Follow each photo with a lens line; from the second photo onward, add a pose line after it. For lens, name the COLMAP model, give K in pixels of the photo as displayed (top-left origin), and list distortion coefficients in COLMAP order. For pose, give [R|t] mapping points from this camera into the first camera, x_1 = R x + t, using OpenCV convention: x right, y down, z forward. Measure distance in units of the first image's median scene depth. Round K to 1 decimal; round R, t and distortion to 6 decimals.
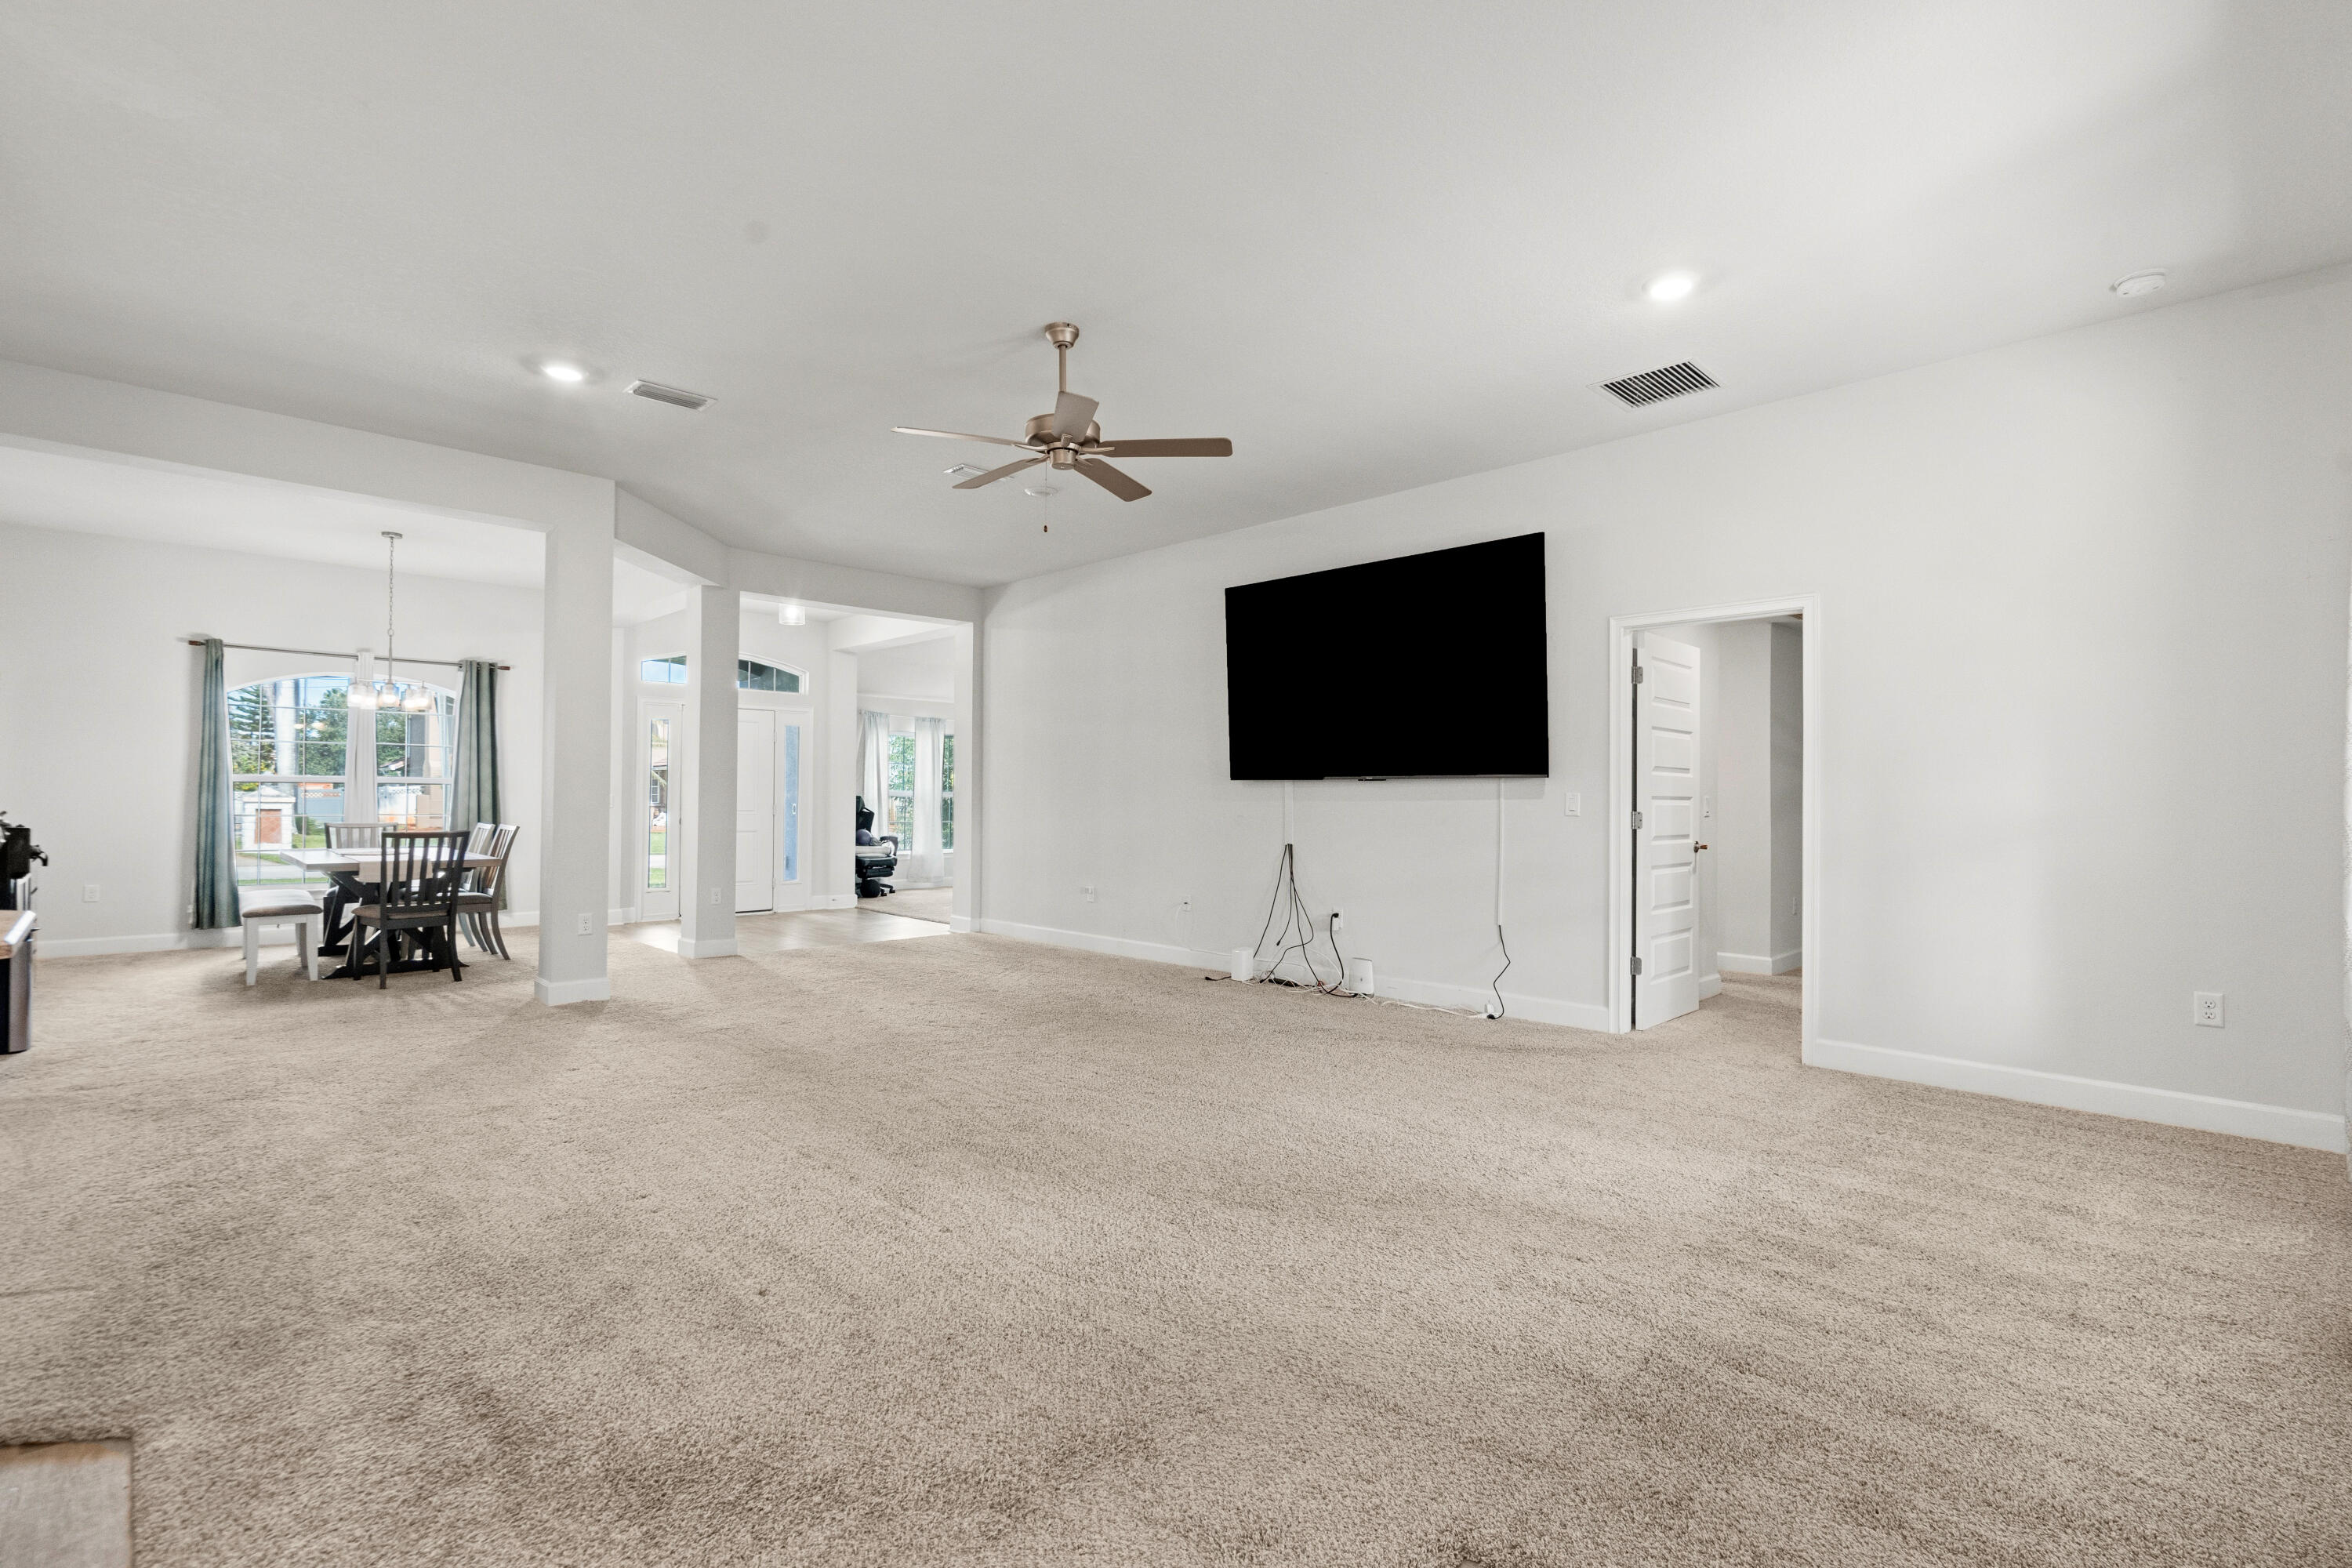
lens RADIAL K [[1075.3, 0, 1177.8], [0, 1075.3, 790.9], [0, 0, 1]] dist [-0.002301, 0.001586]
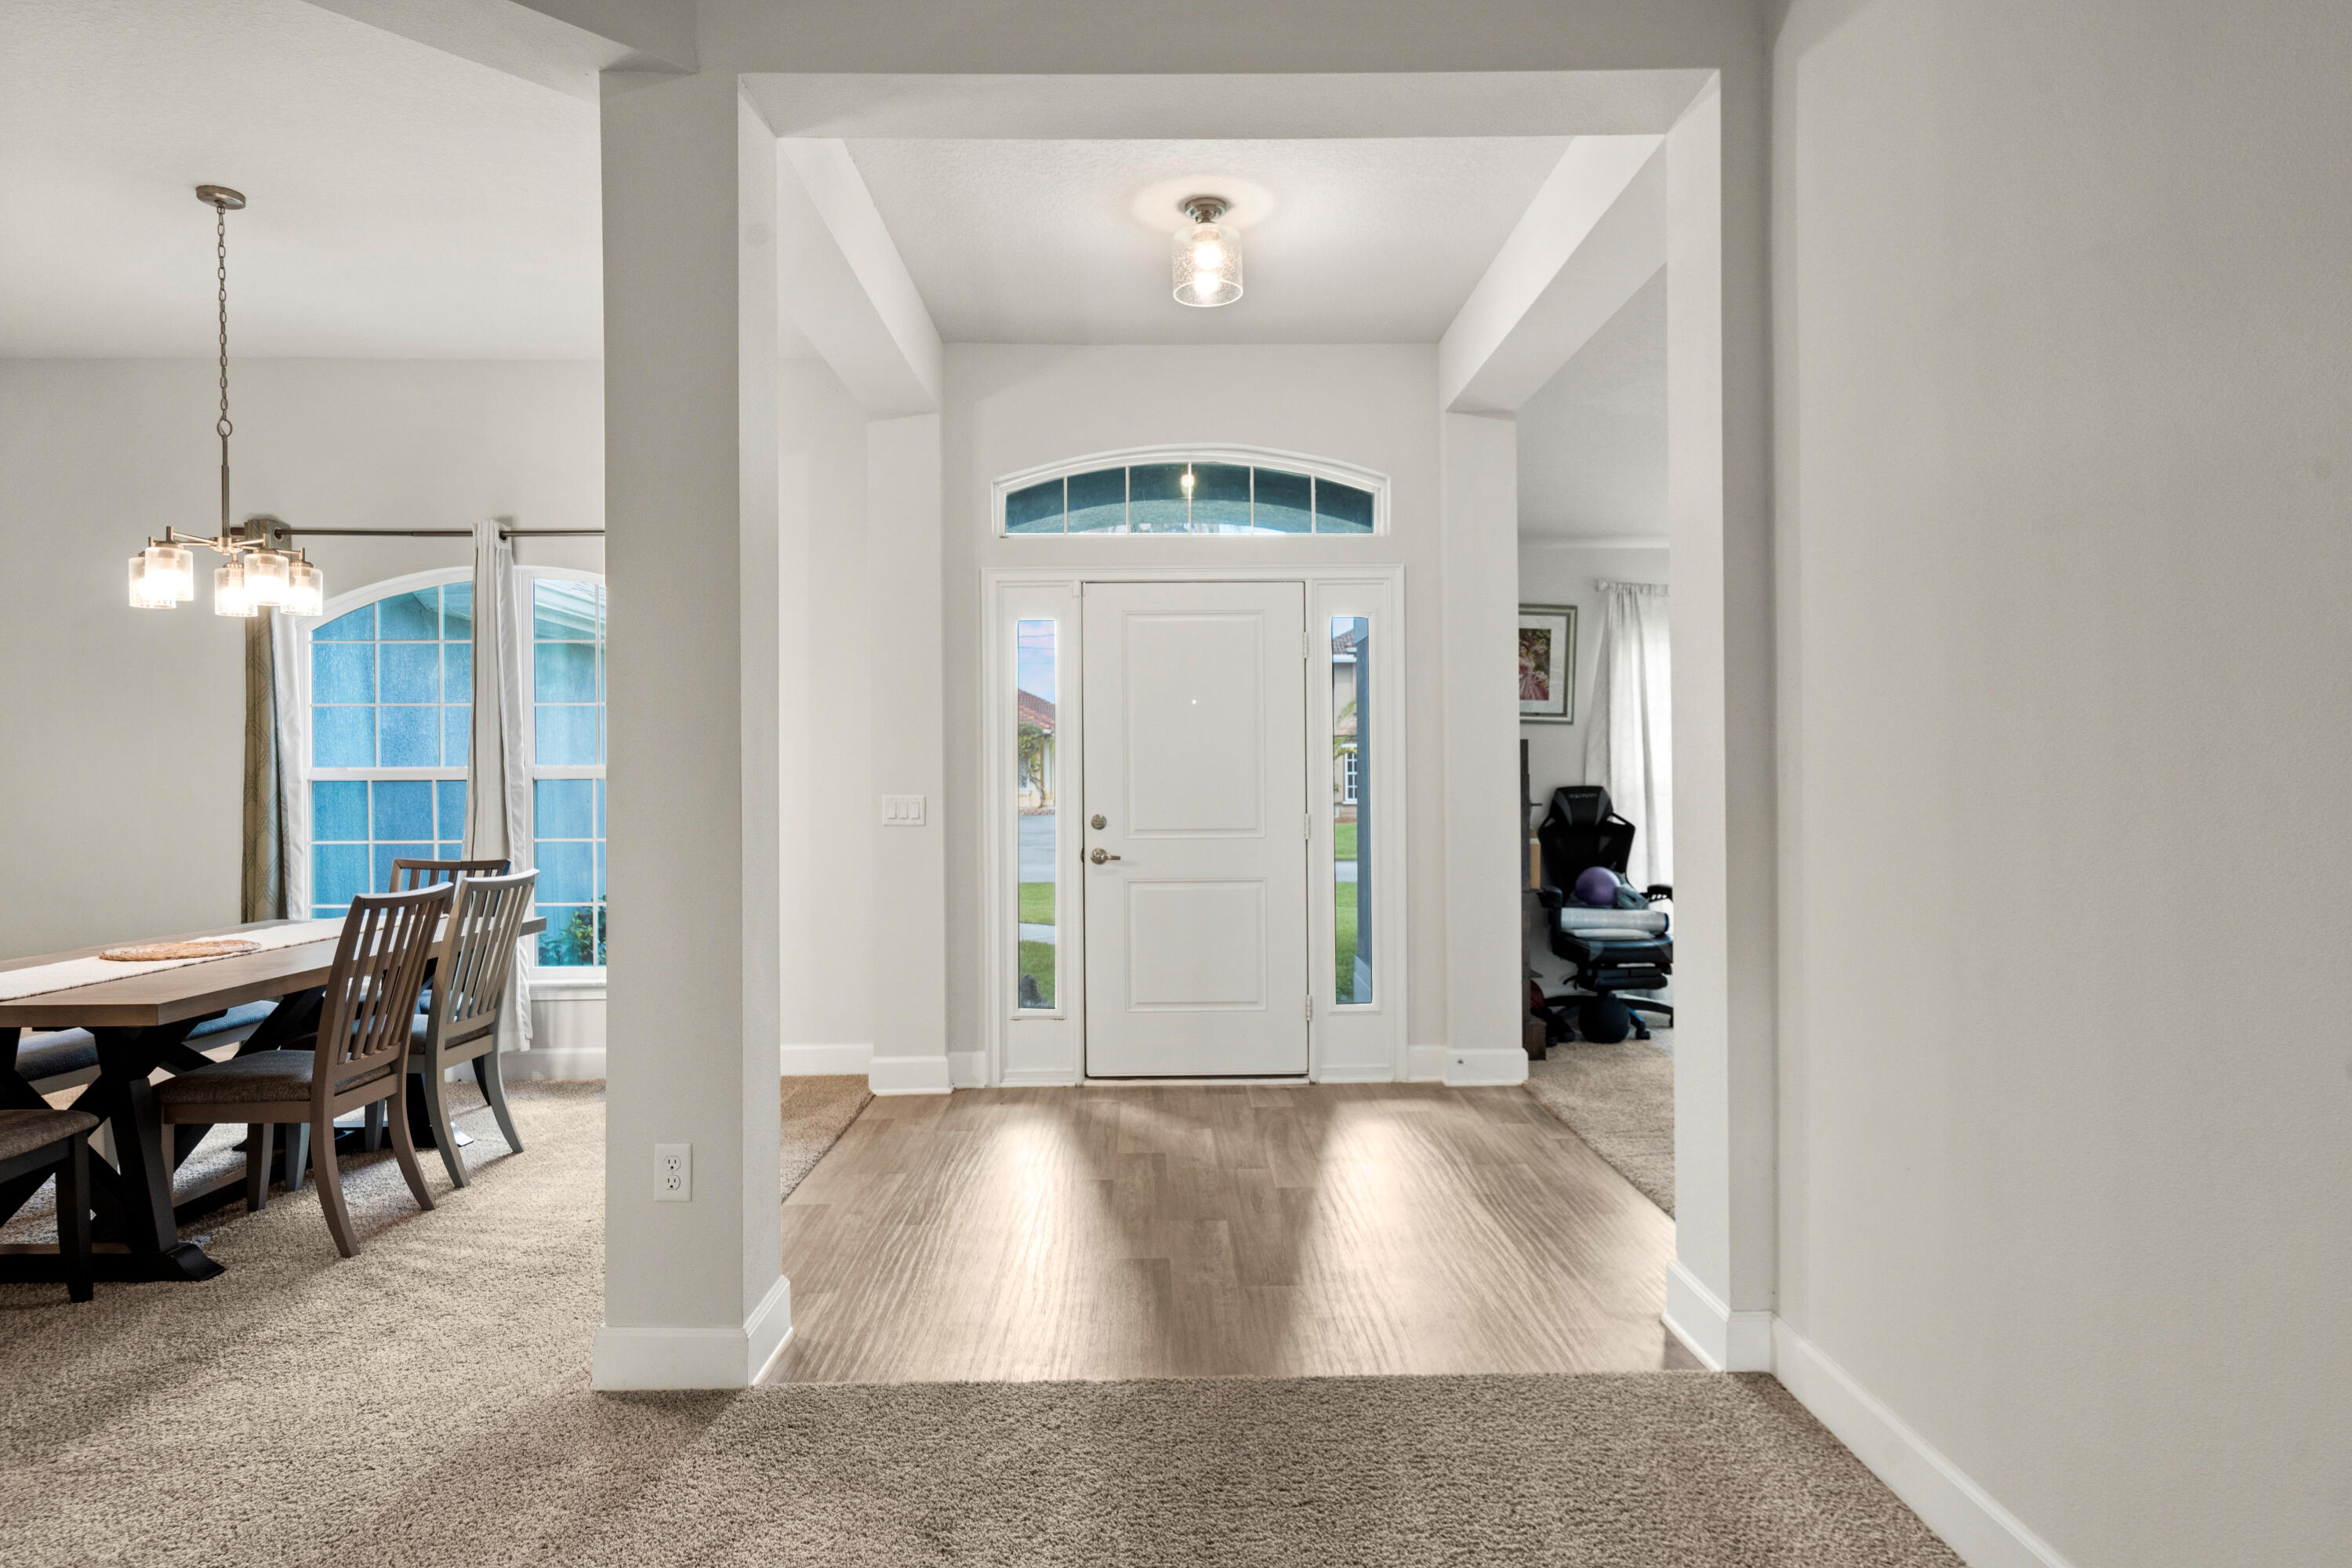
lens RADIAL K [[1367.7, 0, 1178.4], [0, 1367.7, 792.4], [0, 0, 1]] dist [-0.001610, -0.000089]
pose [[0.731828, -0.014081, -0.681344, -0.054162], [0.023469, 0.999714, 0.004548, 0.000880], [0.681085, -0.019319, 0.731949, 0.513951]]
